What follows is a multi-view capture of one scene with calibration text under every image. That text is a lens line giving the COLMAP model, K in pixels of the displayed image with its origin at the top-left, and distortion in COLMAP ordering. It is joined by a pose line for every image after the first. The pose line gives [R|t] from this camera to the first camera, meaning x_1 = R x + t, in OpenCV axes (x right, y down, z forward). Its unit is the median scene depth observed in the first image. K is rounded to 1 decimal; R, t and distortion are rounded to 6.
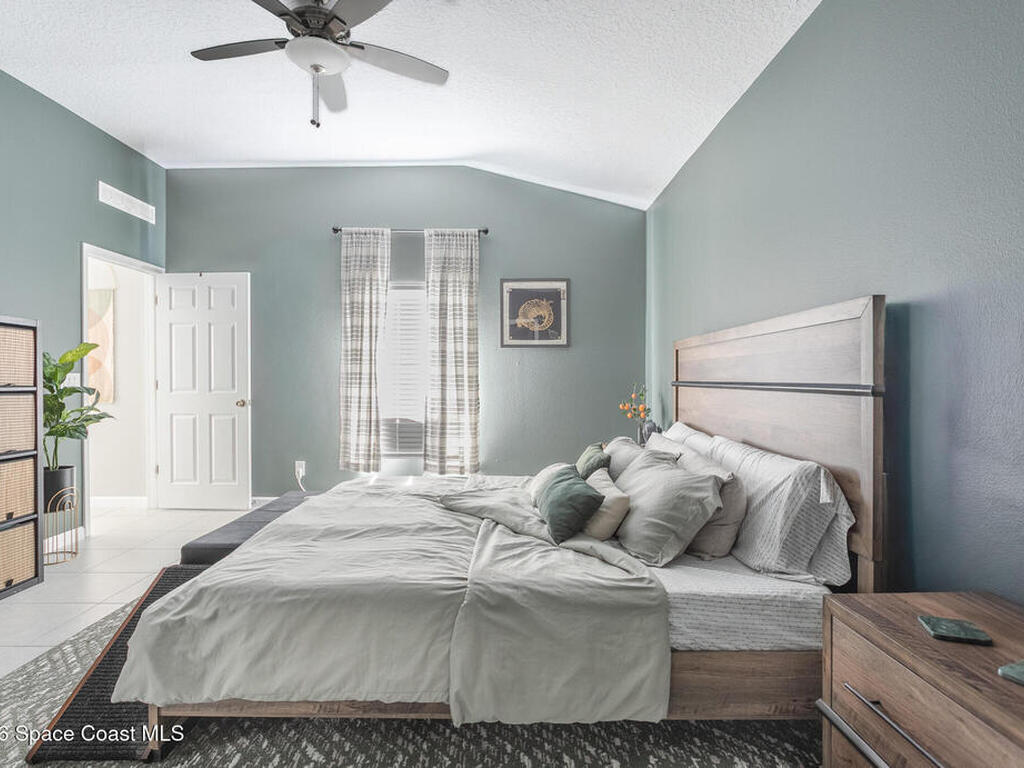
lens RADIAL K [[551.6, 0, 509.2], [0, 551.6, 381.0], [0, 0, 1]] dist [-0.016841, 0.000309]
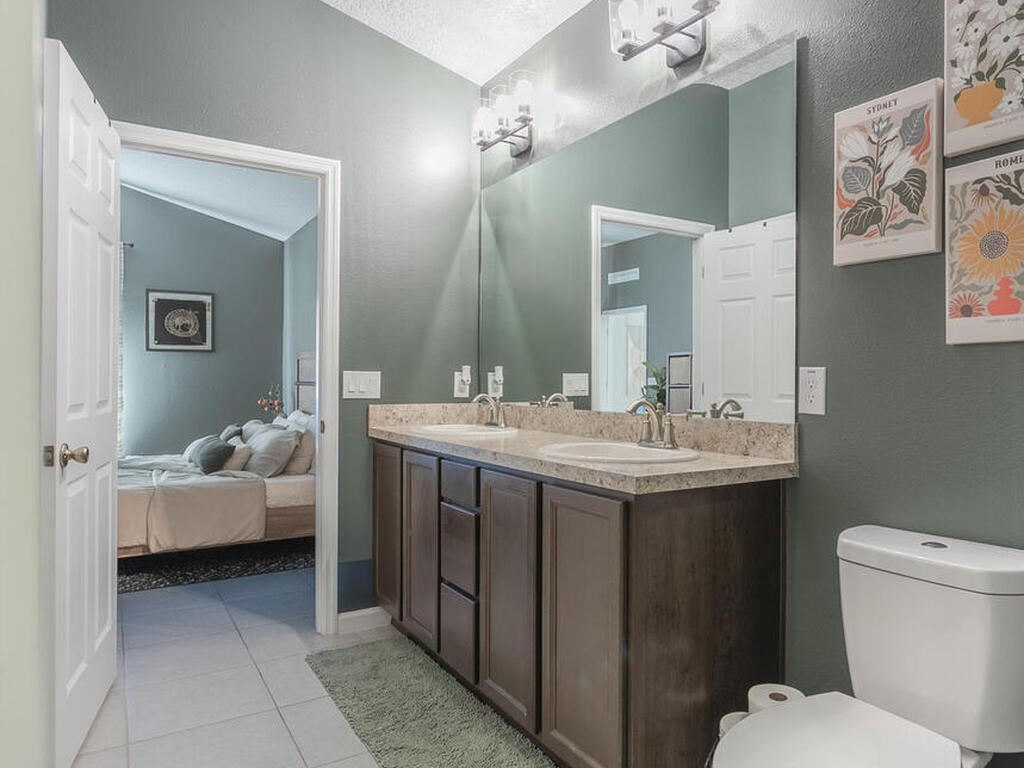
lens RADIAL K [[661.6, 0, 510.4], [0, 661.6, 378.9], [0, 0, 1]] dist [0.022684, 0.001572]
pose [[0.862662, 0.005898, 0.505746, -0.067358], [-0.003533, 0.999978, -0.005634, 0.000471], [-0.505768, 0.003073, 0.862664, -0.587277]]
